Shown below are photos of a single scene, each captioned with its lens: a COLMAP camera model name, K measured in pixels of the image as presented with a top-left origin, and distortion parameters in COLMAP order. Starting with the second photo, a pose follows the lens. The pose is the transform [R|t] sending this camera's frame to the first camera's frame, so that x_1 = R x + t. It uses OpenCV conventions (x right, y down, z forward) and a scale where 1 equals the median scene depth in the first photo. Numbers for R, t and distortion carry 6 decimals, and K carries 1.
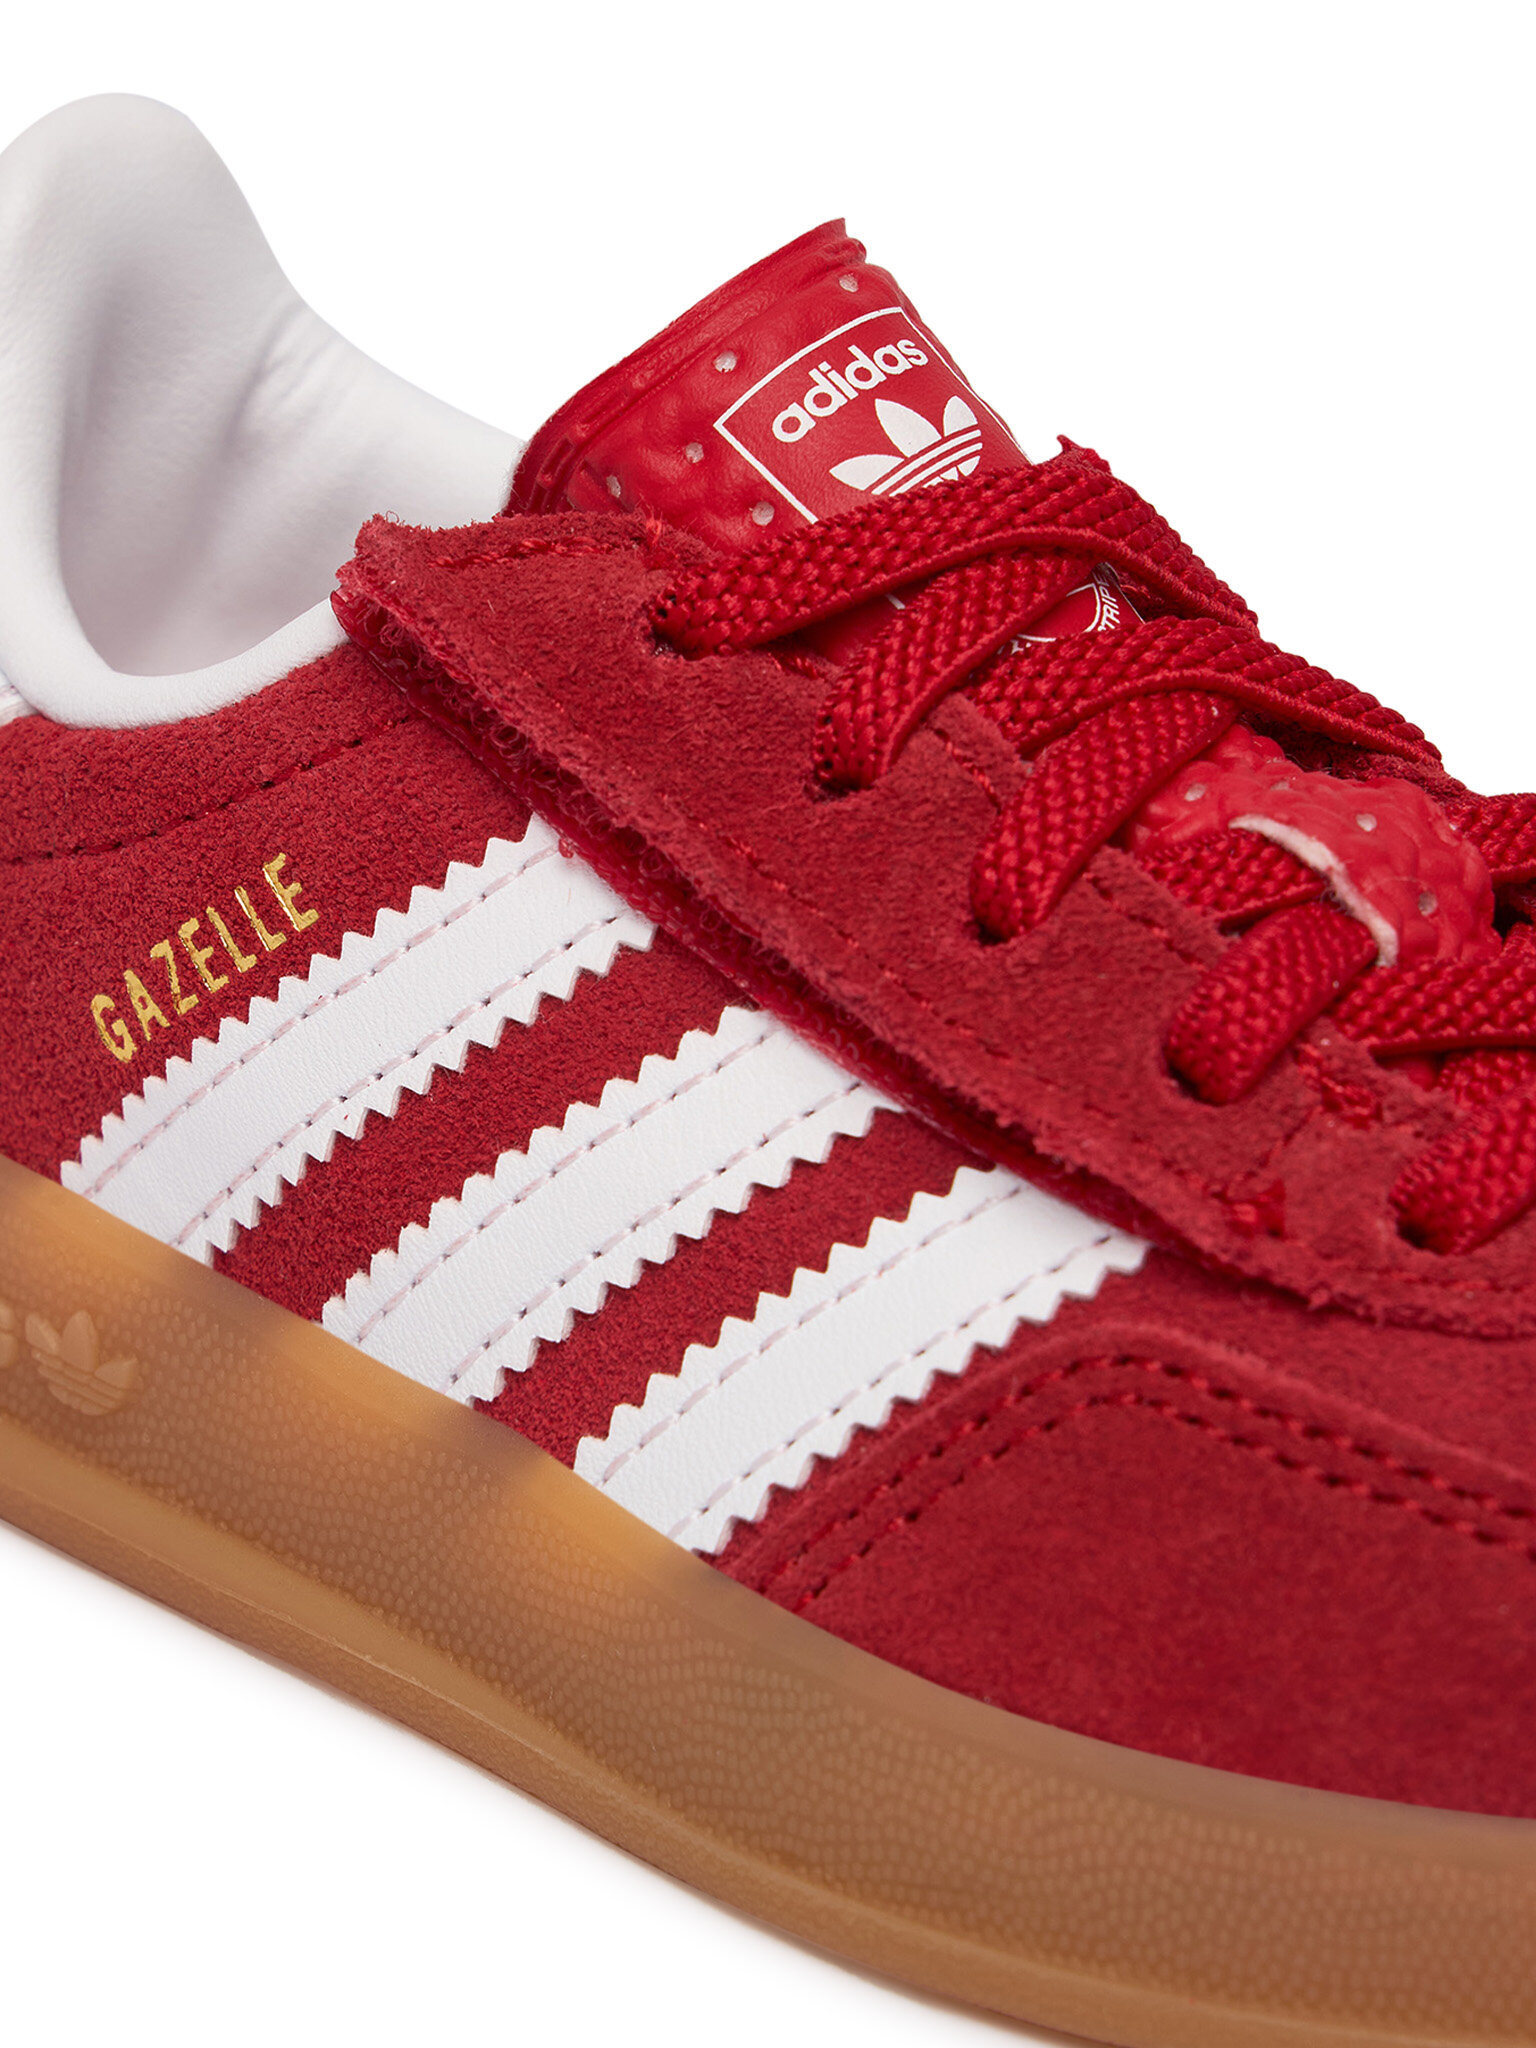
lens RADIAL K [[6030.9, 0, 768.0], [0, 6030.9, 1024.0], [0, 0, 1]] dist [-0.109631, 2.406408]
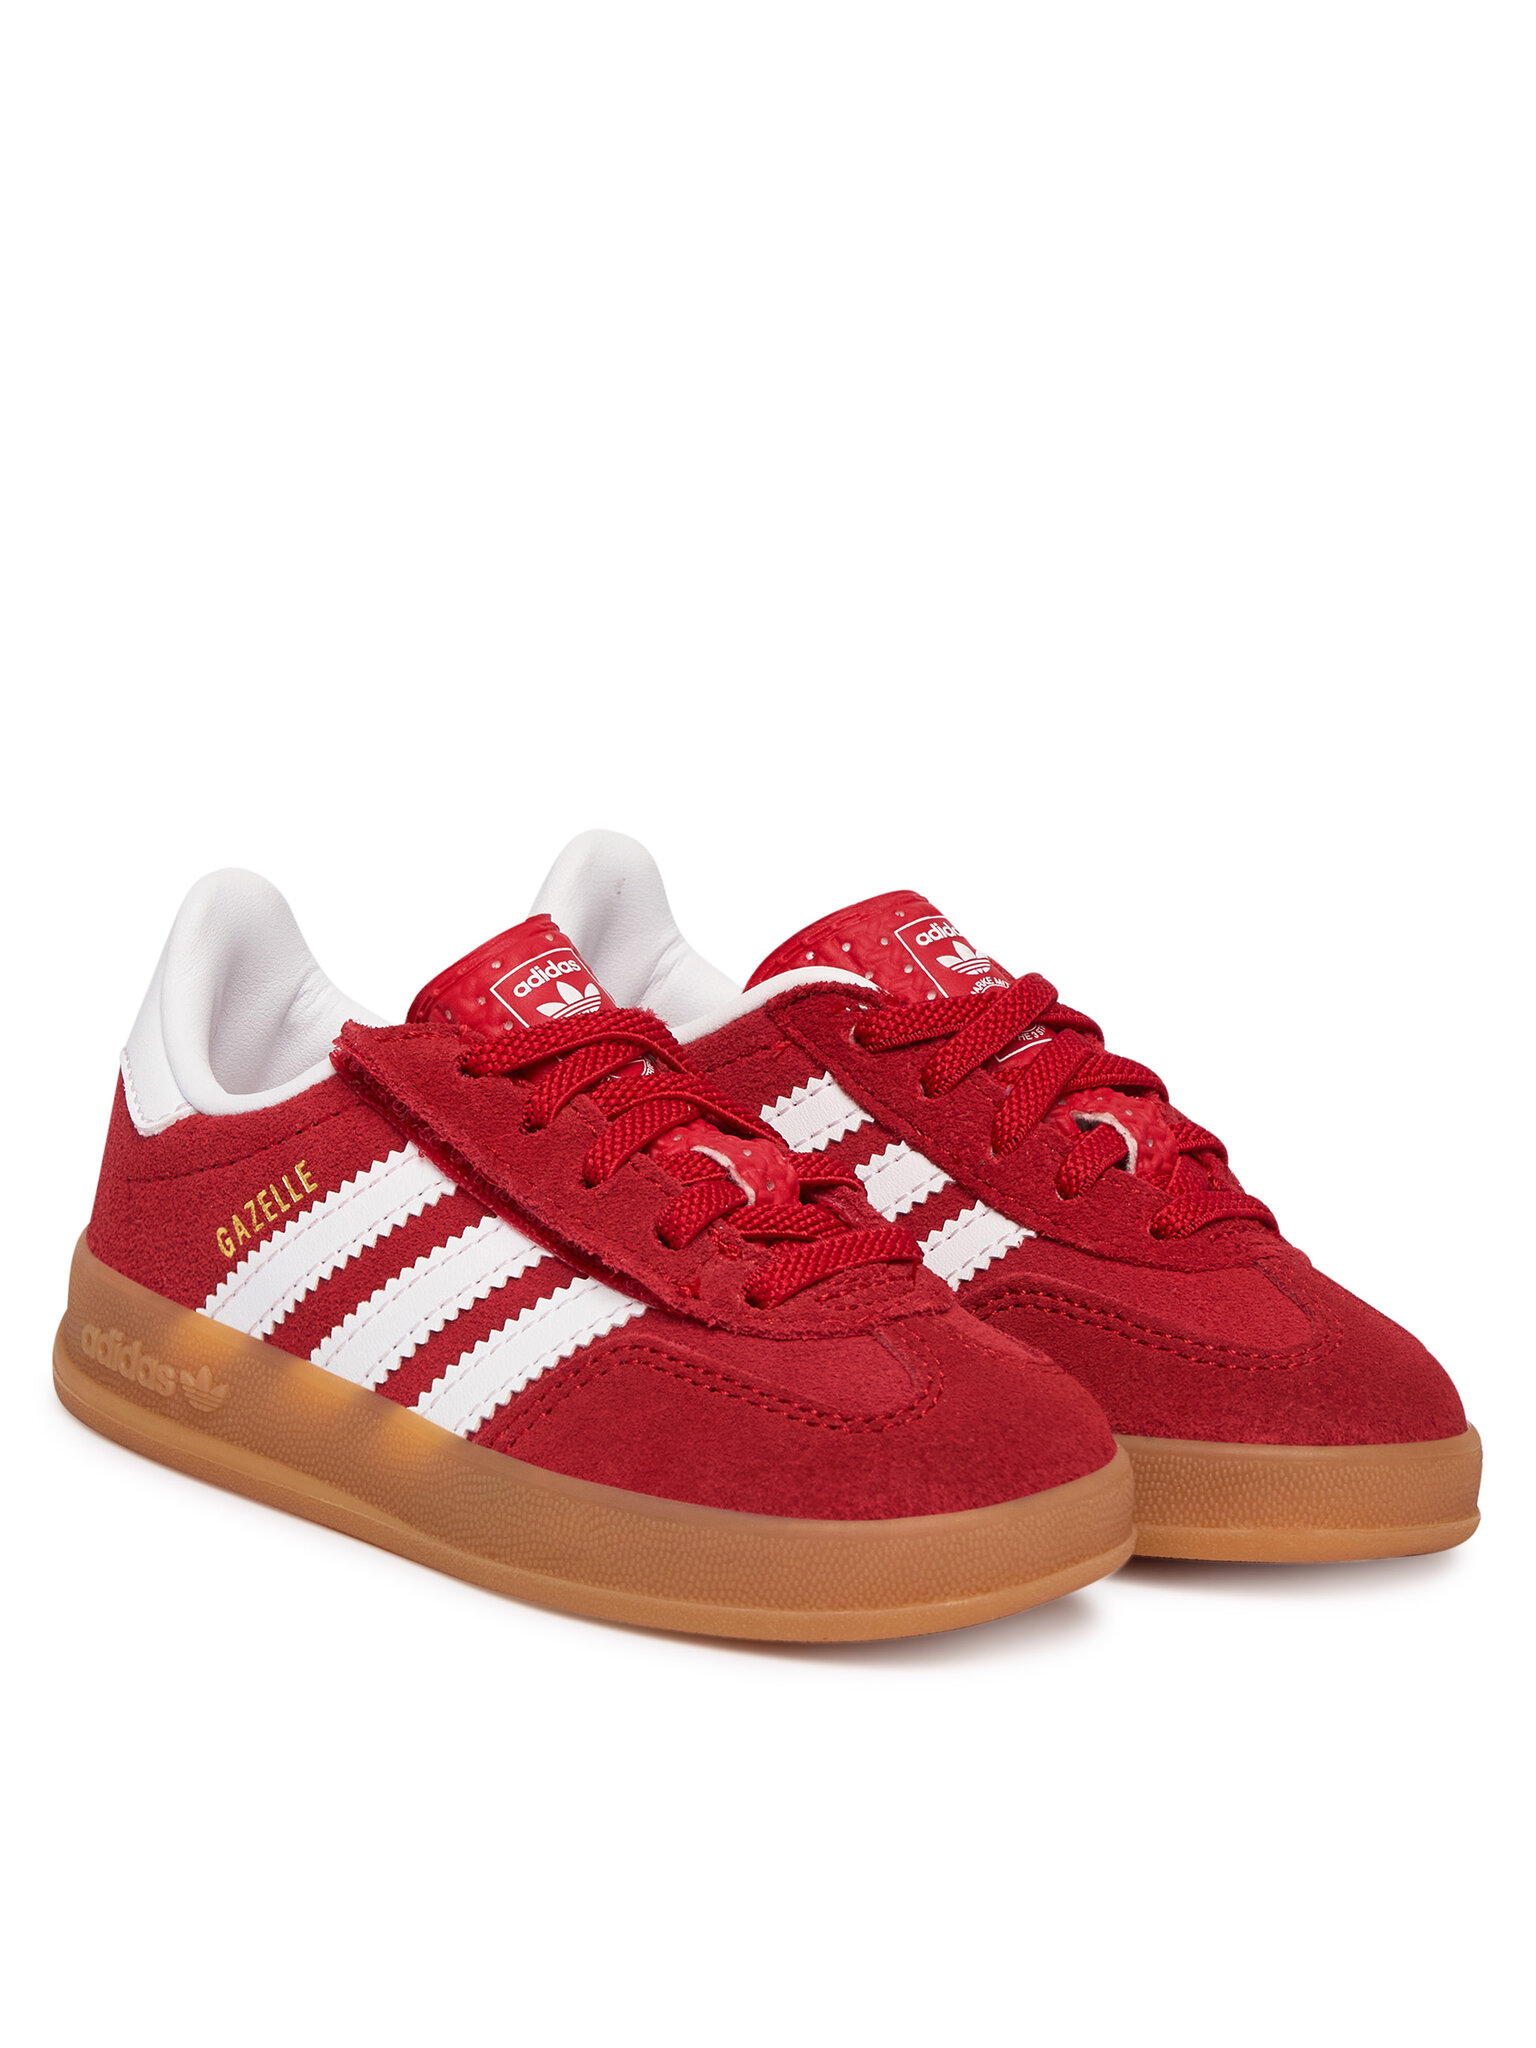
lens RADIAL K [[6030.9, 0, 768.0], [0, 6030.9, 1024.0], [0, 0, 1]] dist [-0.109631, 2.406408]
pose [[0.999141, 0.039827, 0.011479, 0.077389], [-0.036869, 0.980531, -0.192870, 0.388487], [-0.018937, 0.192281, 0.981157, -1.420310]]
